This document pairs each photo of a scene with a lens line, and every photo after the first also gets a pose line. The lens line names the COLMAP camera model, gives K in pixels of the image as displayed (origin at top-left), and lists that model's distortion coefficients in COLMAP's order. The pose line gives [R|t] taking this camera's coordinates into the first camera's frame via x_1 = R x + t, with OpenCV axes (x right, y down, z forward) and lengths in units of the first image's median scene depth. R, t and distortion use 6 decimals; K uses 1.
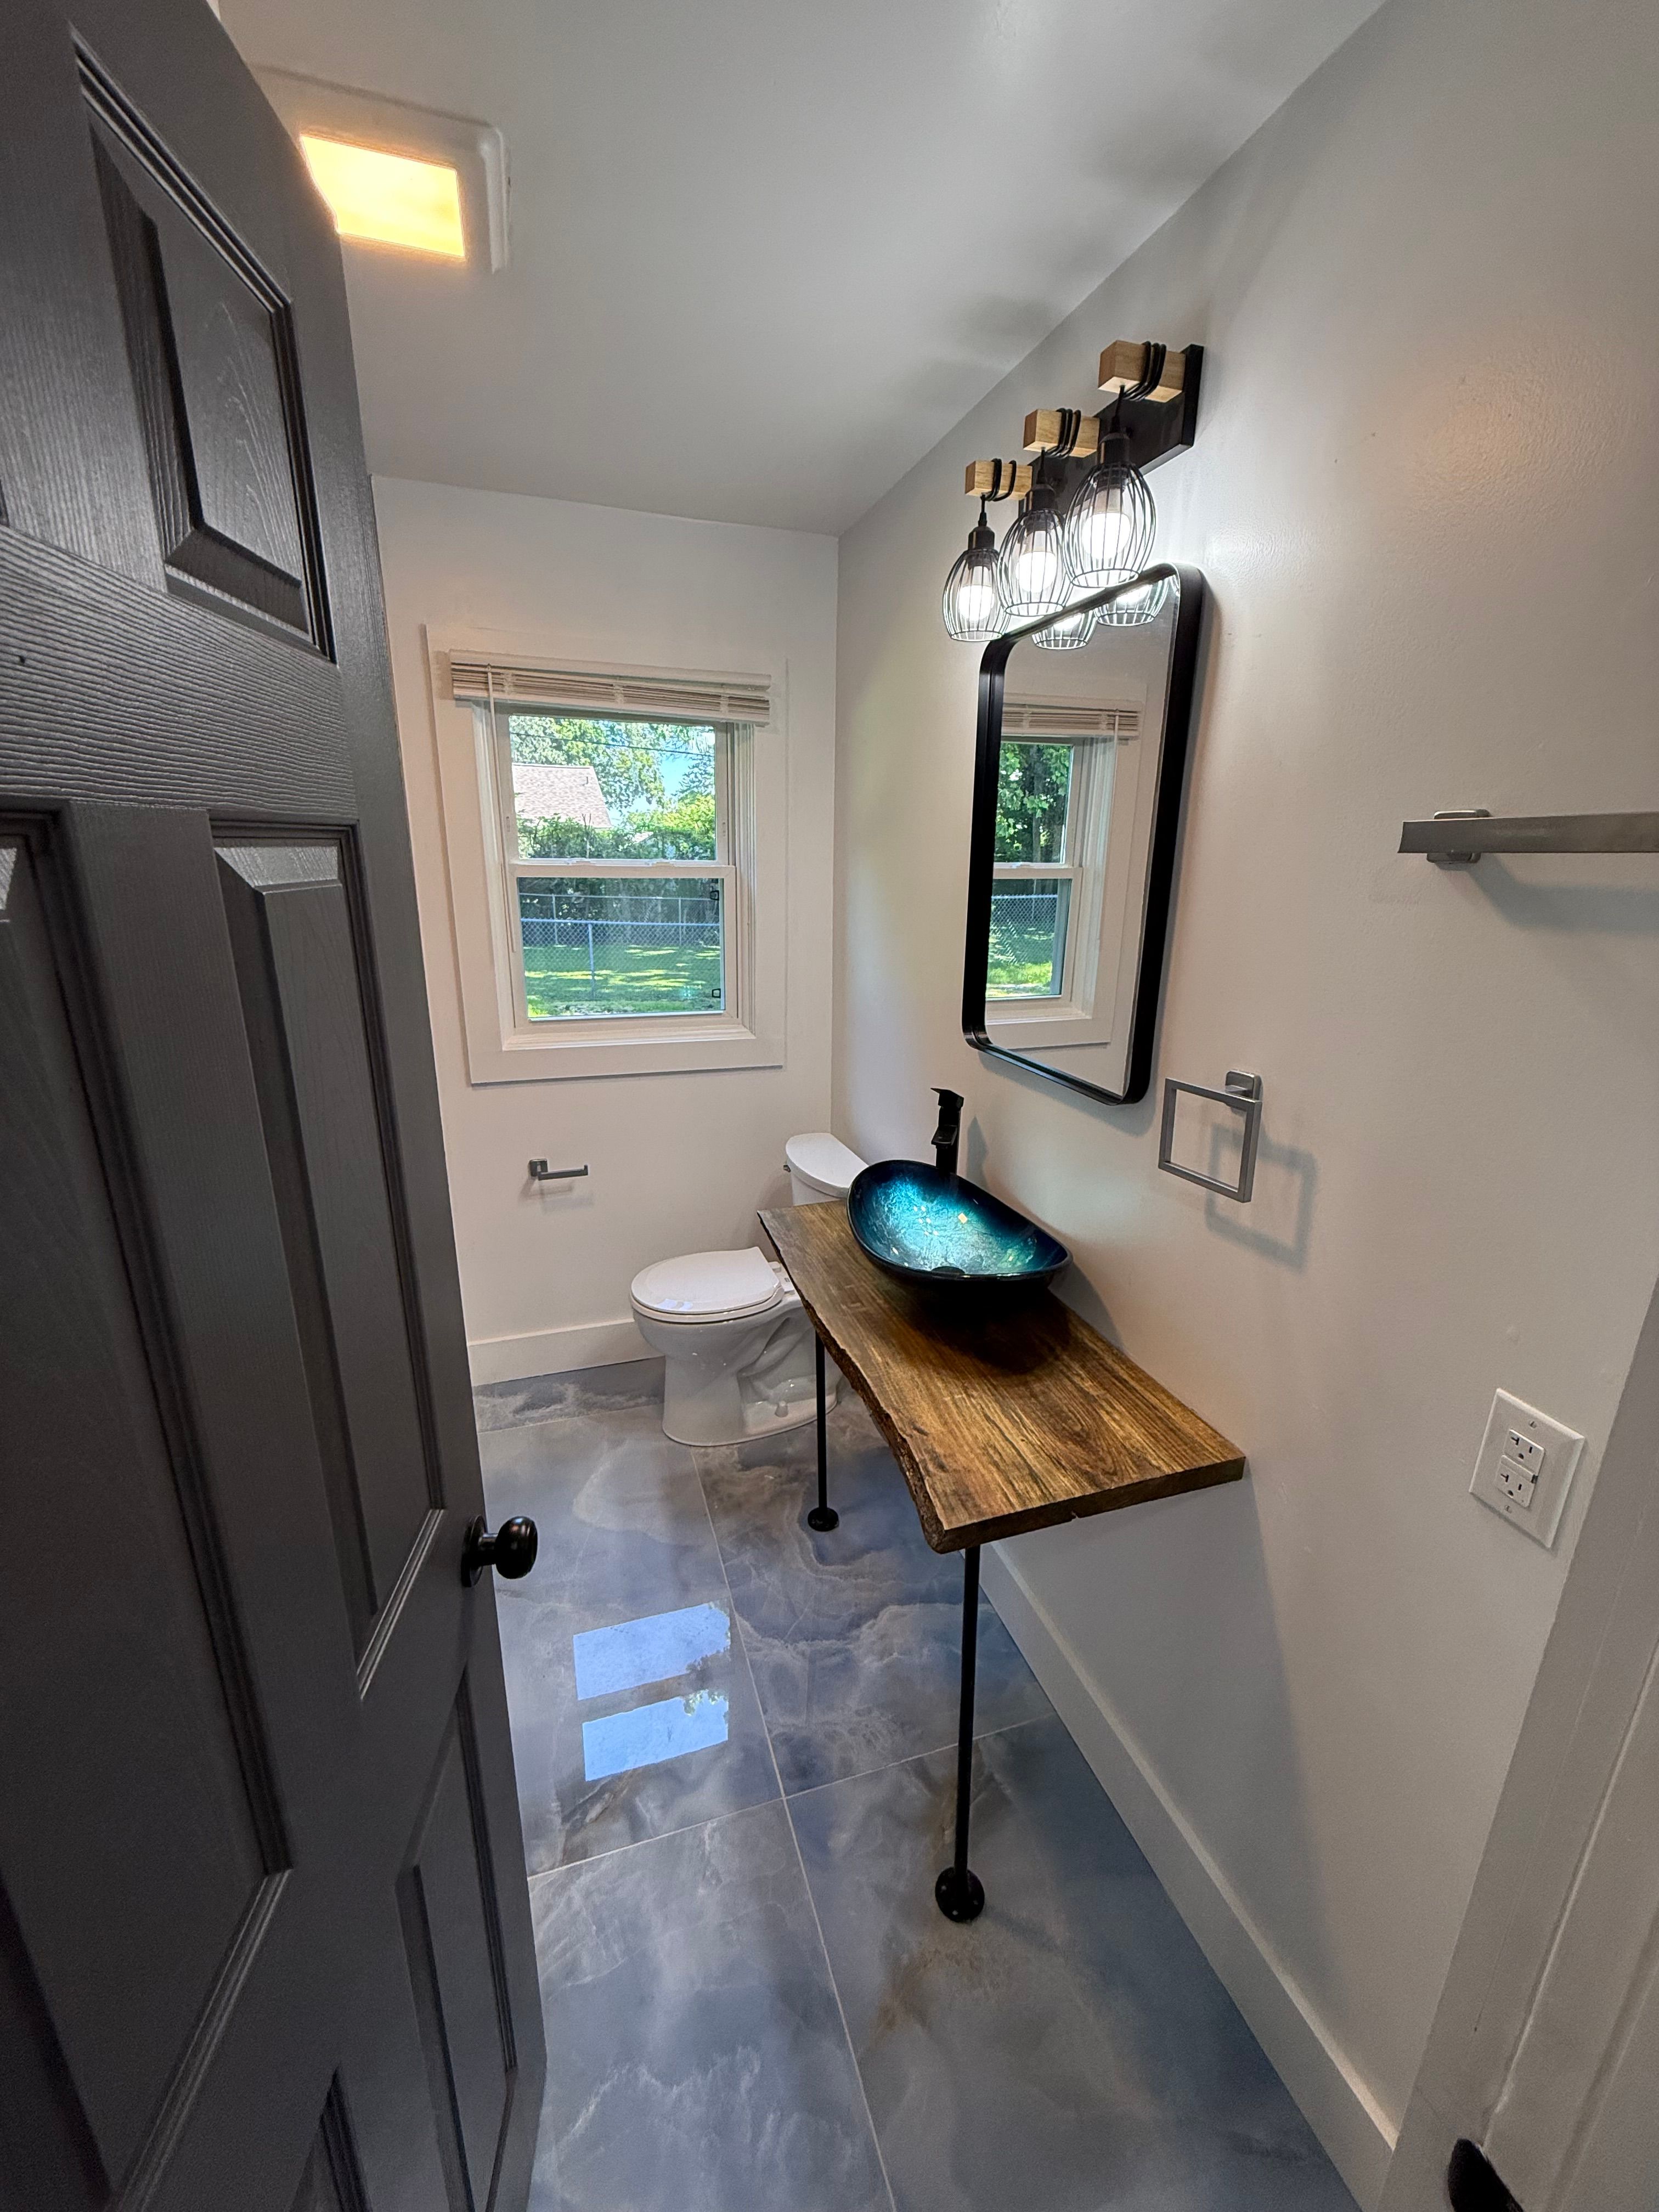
lens RADIAL K [[883.8, 0, 838.8], [0, 883.8, 1096.1], [0, 0, 1]] dist [-0.001384, 0.000576]
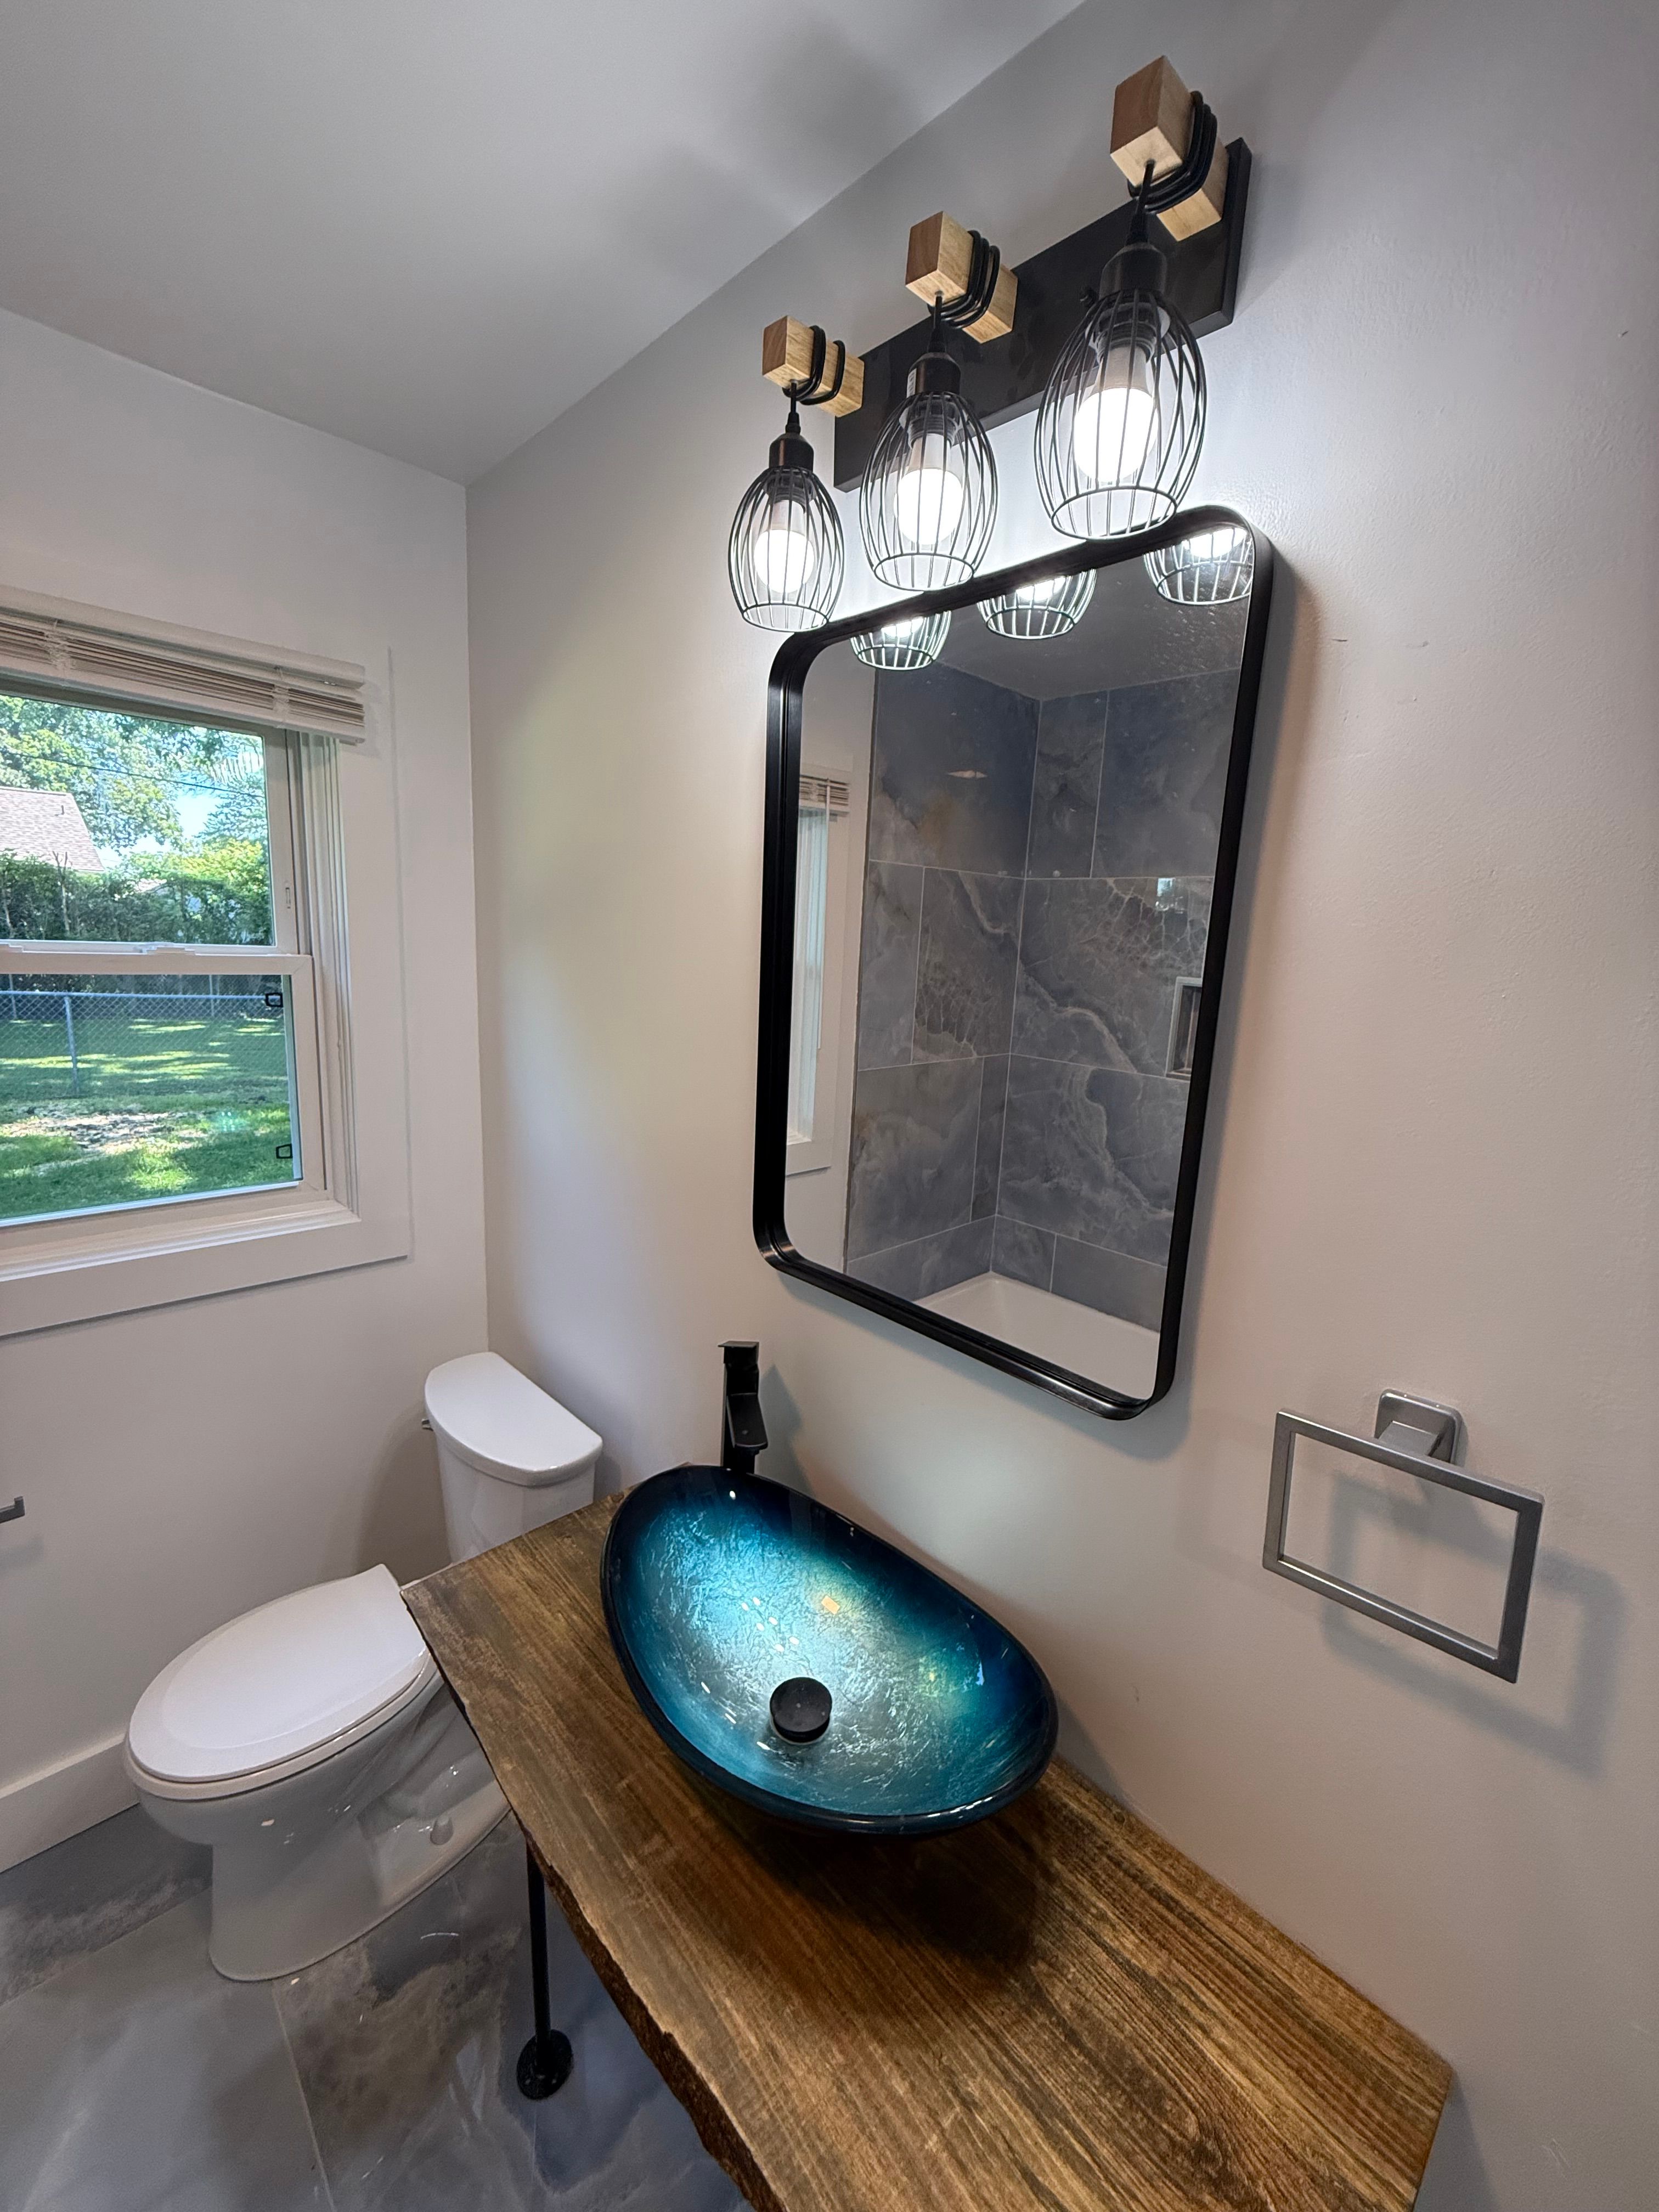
lens RADIAL K [[883.8, 0, 835.7], [0, 883.8, 1103.0], [0, 0, 1]] dist [-0.001384, 0.000576]
pose [[0.906049, -0.048827, 0.420347, -0.069798], [0.076052, 0.995936, -0.048241, -0.140668], [-0.416283, 0.075676, 0.906080, 0.405766]]
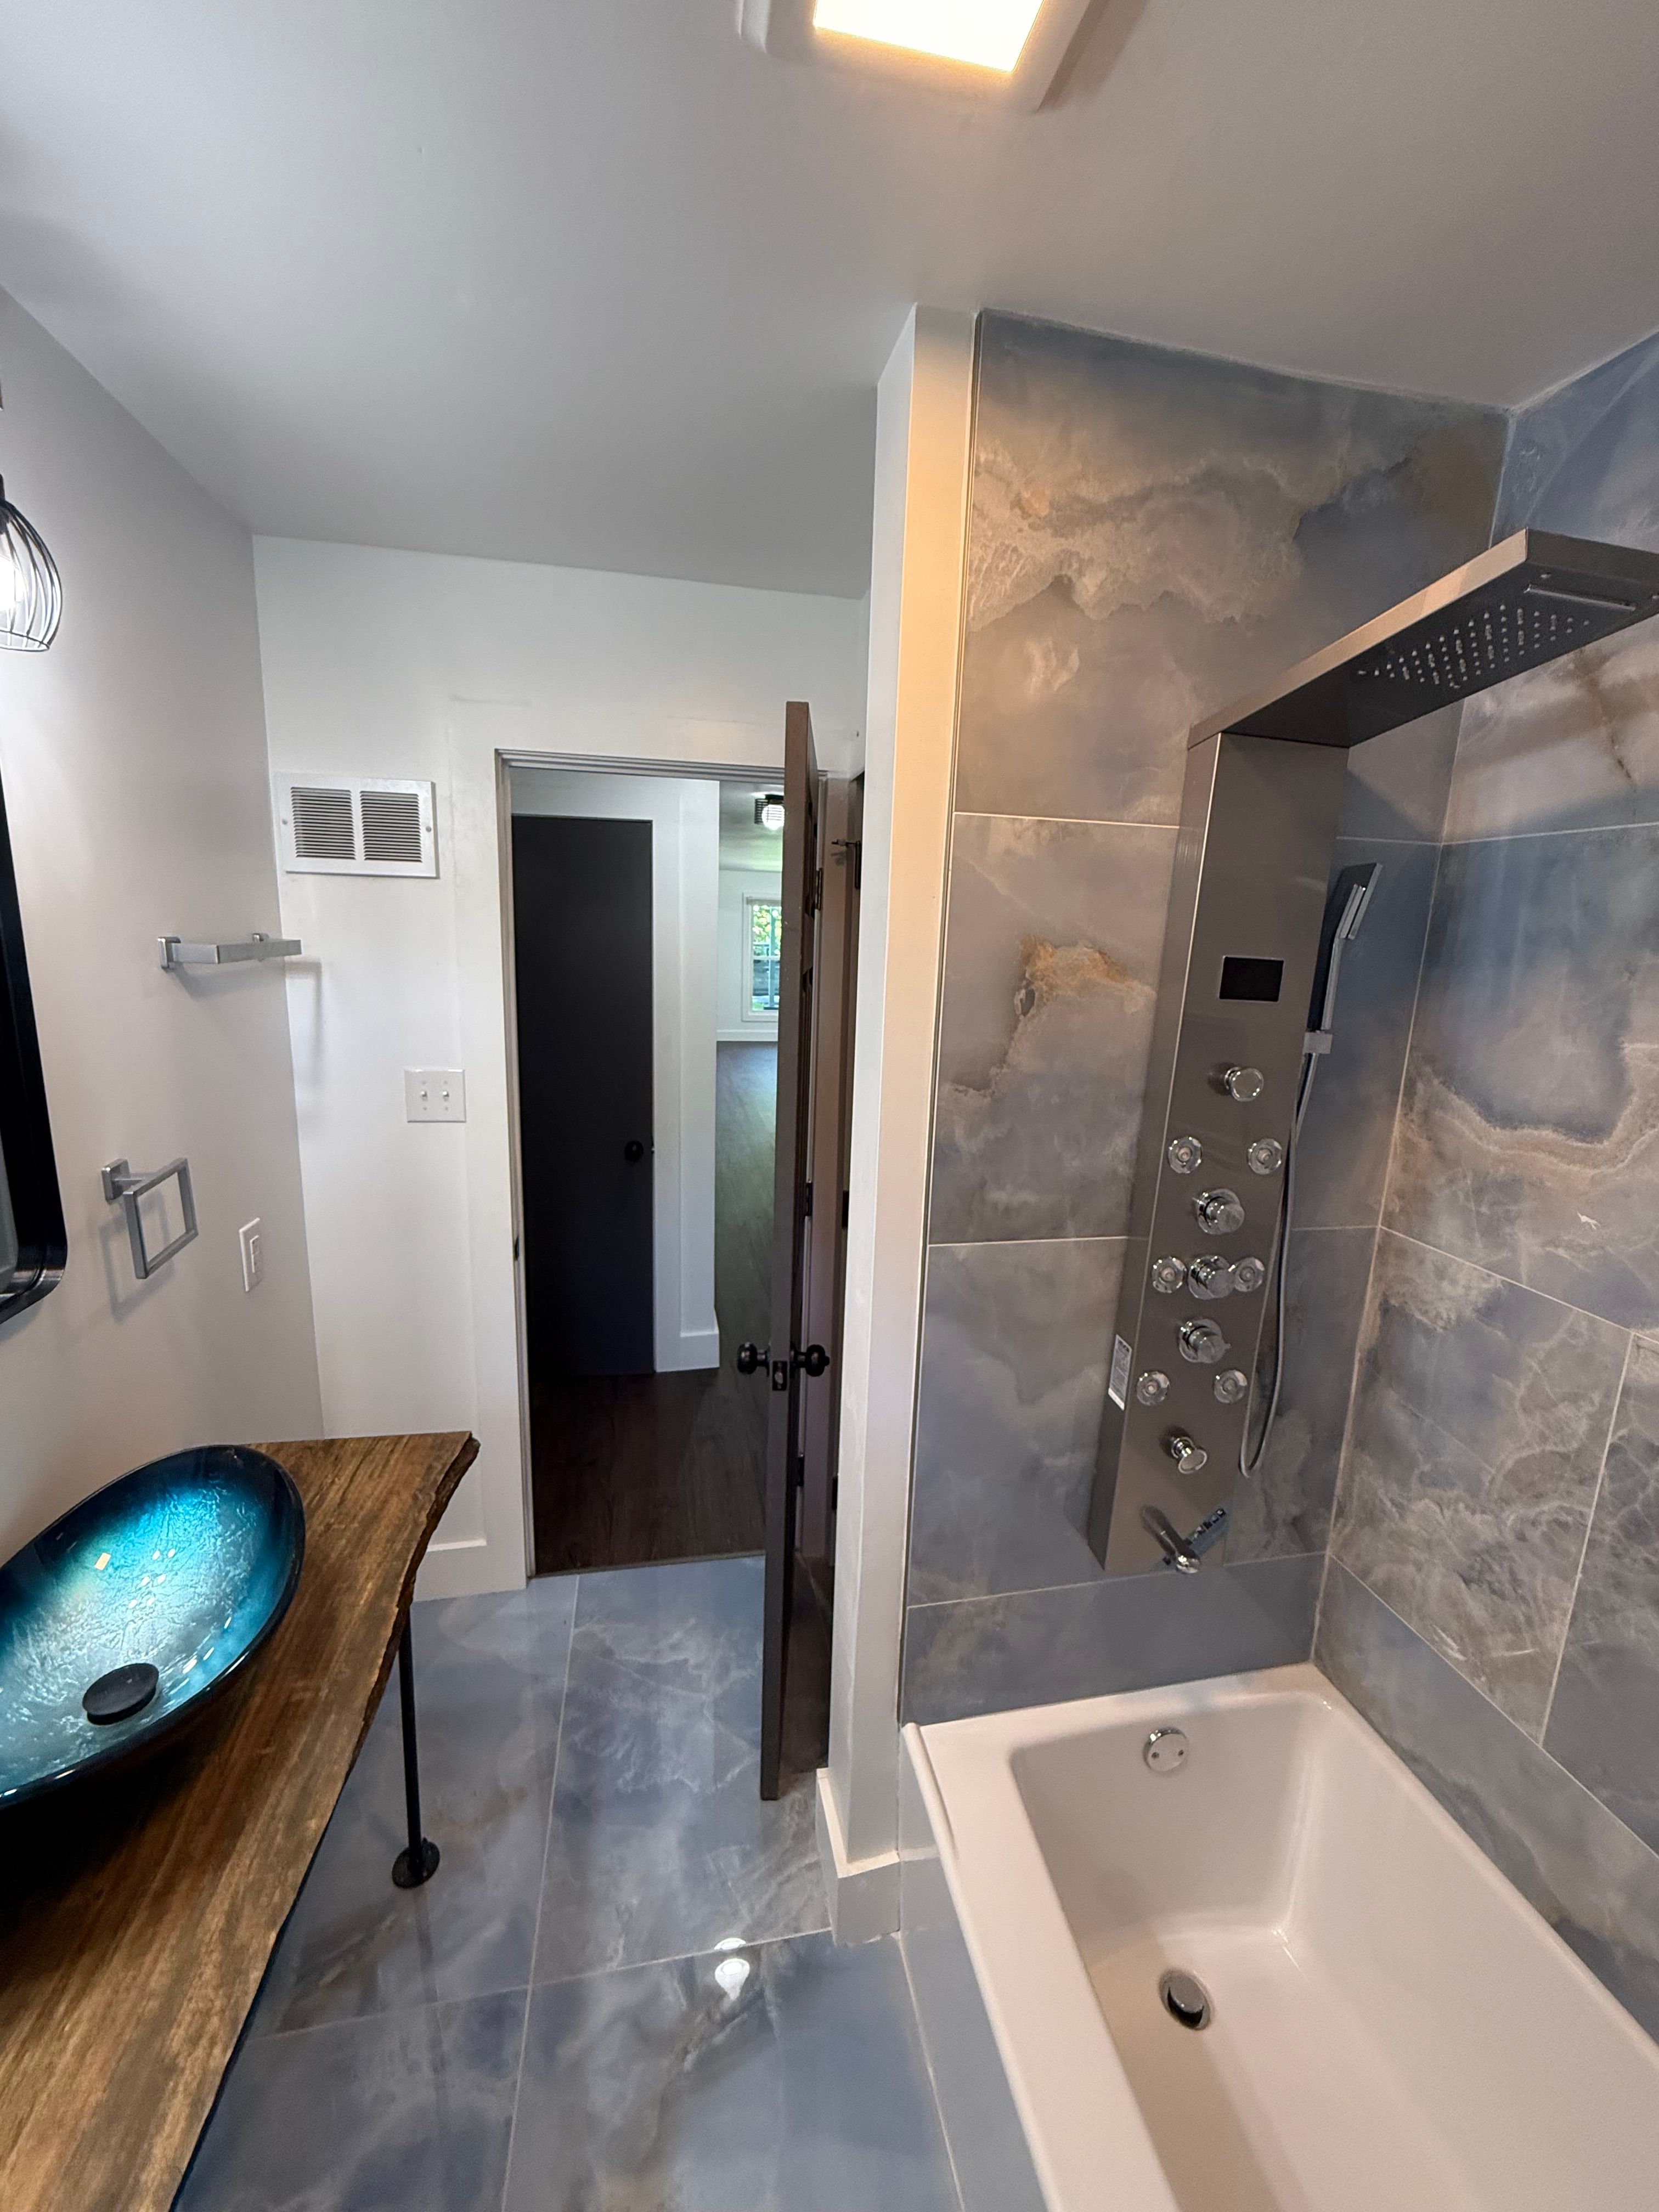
lens RADIAL K [[883.8, 0, 826.6], [0, 883.8, 1110.5], [0, 0, 1]] dist [-0.001384, 0.000576]
pose [[-0.988758, -0.082478, 0.124718, -0.343930], [-0.017934, 0.893501, 0.448702, -0.370007], [-0.148444, 0.441421, -0.884936, 1.153700]]
